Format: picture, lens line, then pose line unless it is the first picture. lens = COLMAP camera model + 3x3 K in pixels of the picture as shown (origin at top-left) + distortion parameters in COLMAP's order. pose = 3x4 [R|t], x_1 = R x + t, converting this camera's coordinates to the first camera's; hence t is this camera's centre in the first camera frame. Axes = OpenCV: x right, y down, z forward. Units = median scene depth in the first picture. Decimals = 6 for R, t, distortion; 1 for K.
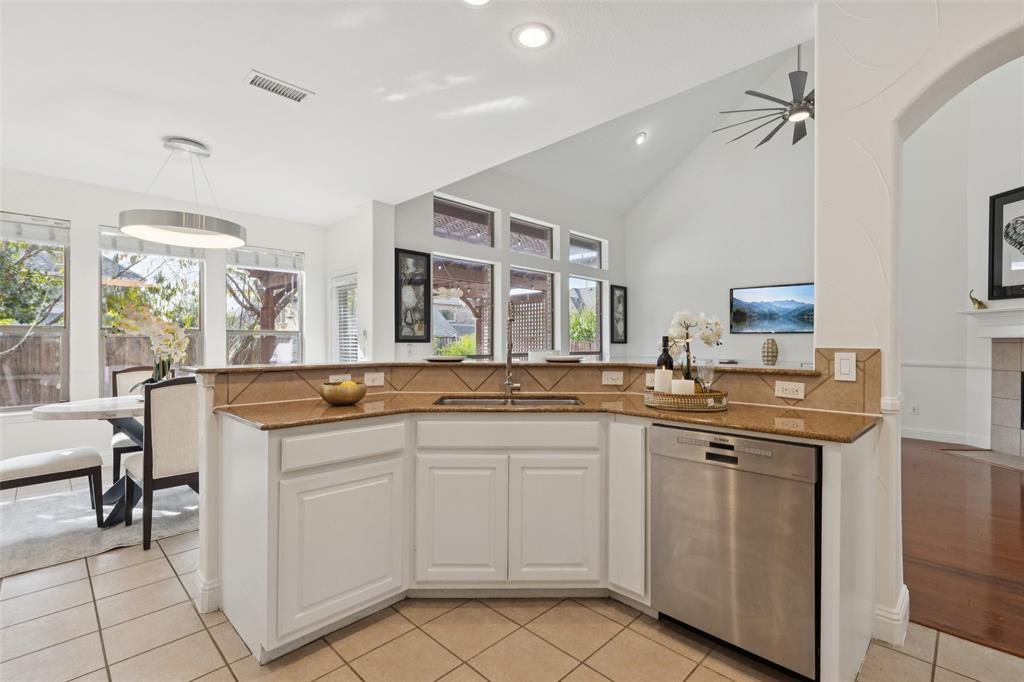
lens RADIAL K [[463.6, 0, 514.9], [0, 463.6, 343.2], [0, 0, 1]] dist [0.007013, -0.000680]
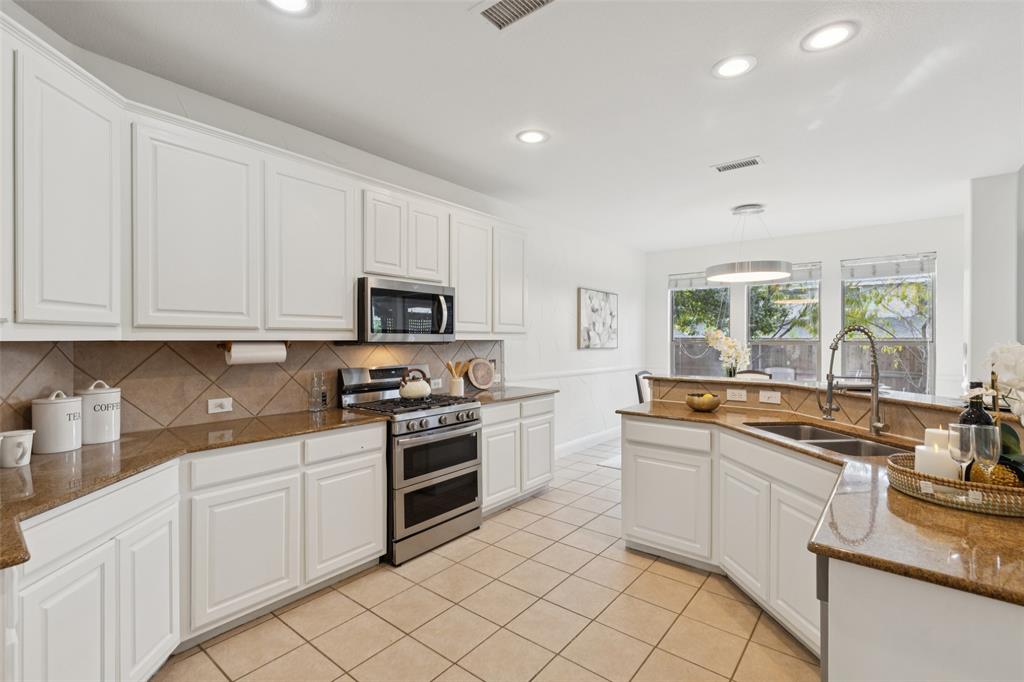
lens RADIAL K [[463.6, 0, 518.4], [0, 463.6, 340.3], [0, 0, 1]] dist [0.007013, -0.000680]
pose [[0.106522, 0.000277, -0.994310, 0.377253], [-0.000169, 1.000000, 0.000260, -0.030266], [0.994310, 0.000141, 0.106522, 0.131659]]
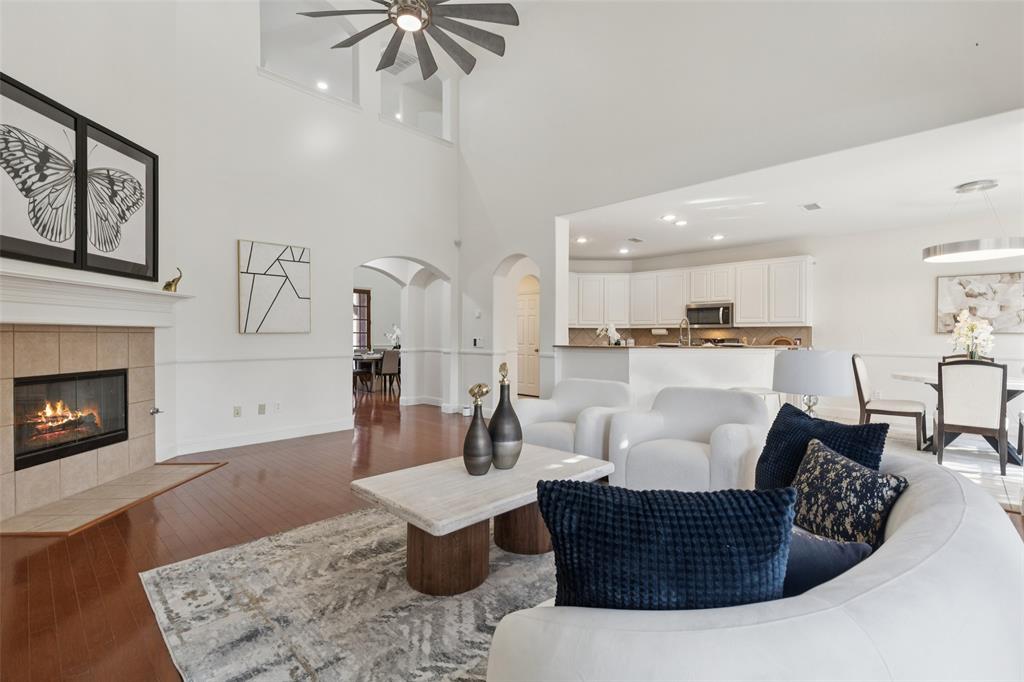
lens RADIAL K [[463.6, 0, 517.6], [0, 463.6, 337.1], [0, 0, 1]] dist [0.007013, -0.000680]
pose [[-0.999744, -0.004436, -0.022189, 0.403624], [-0.004469, 0.999989, 0.001468, 0.002087], [0.022182, 0.001566, -0.999753, 1.532303]]
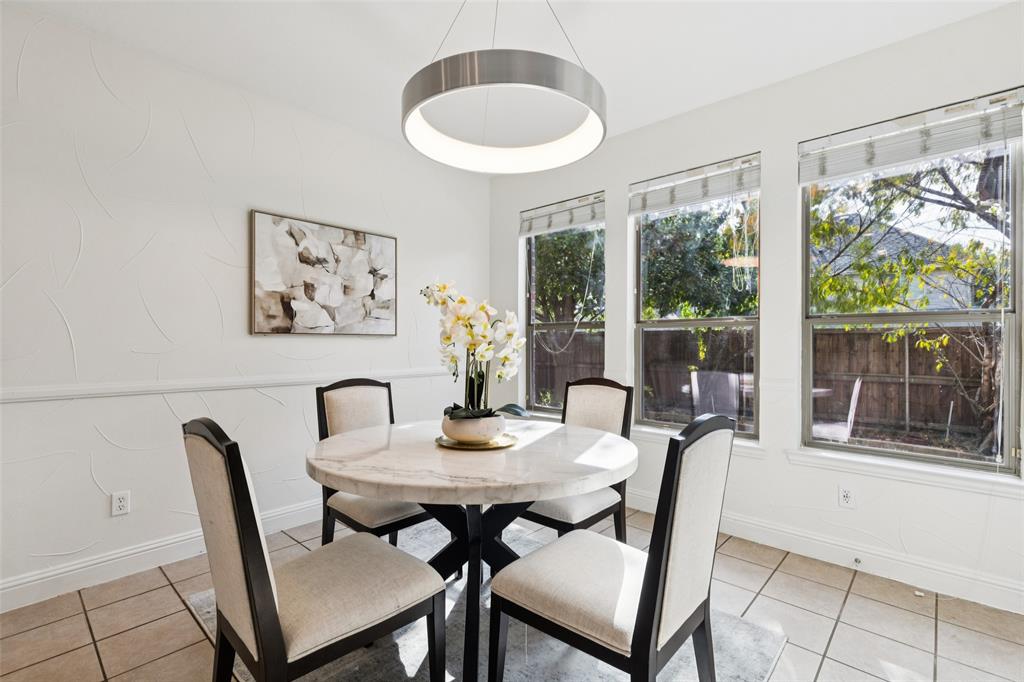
lens RADIAL K [[463.6, 0, 517.1], [0, 463.6, 341.0], [0, 0, 1]] dist [0.007013, -0.000680]
pose [[0.040928, 0.000079, -0.999162, -0.129352], [0.001444, 0.999999, 0.000138, -0.001468], [0.999161, -0.001449, 0.040928, 0.668042]]
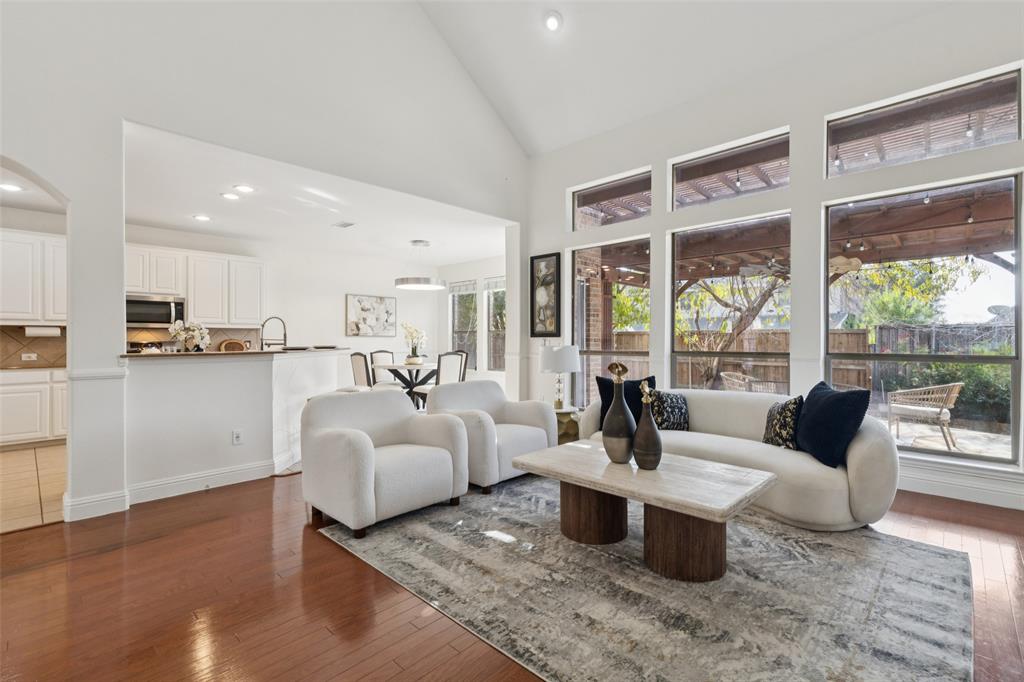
lens RADIAL K [[463.6, 0, 516.1], [0, 463.6, 335.9], [0, 0, 1]] dist [0.007013, -0.000680]
pose [[0.019578, -0.008937, -0.999768, 0.908212], [0.003699, 0.999954, -0.008866, 0.005500], [0.999801, -0.003525, 0.019610, 0.928965]]
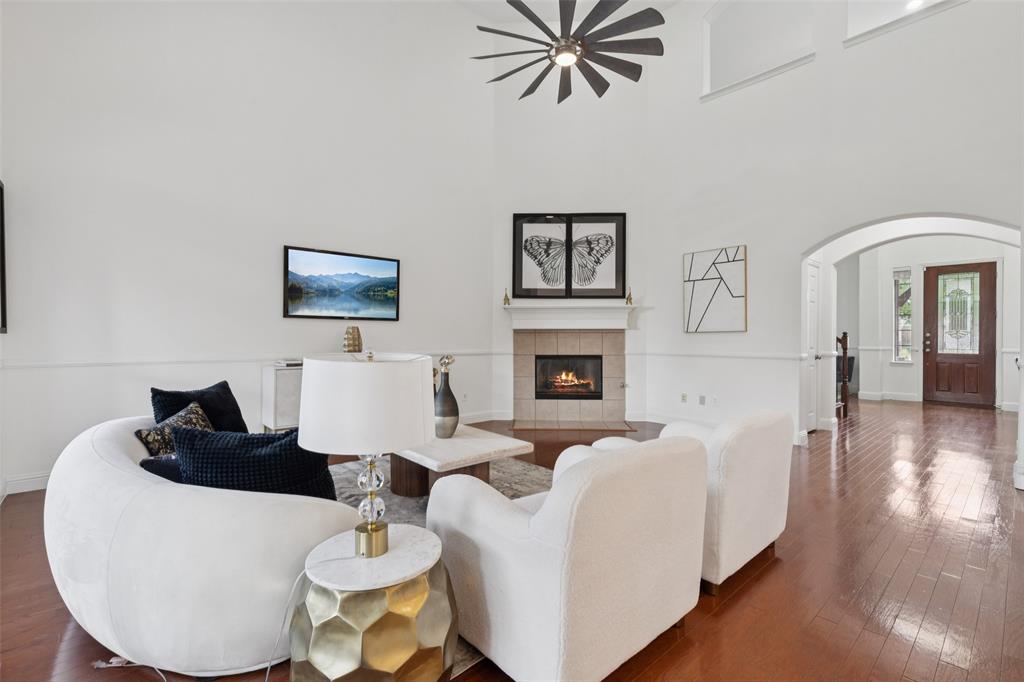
lens RADIAL K [[463.6, 0, 512.3], [0, 463.6, 336.5], [0, 0, 1]] dist [0.007013, -0.000680]
pose [[0.057780, -0.004383, 0.998320, -0.197259], [-0.000672, 0.999990, 0.004429, 0.003010], [-0.998329, -0.000927, 0.057776, 0.927562]]
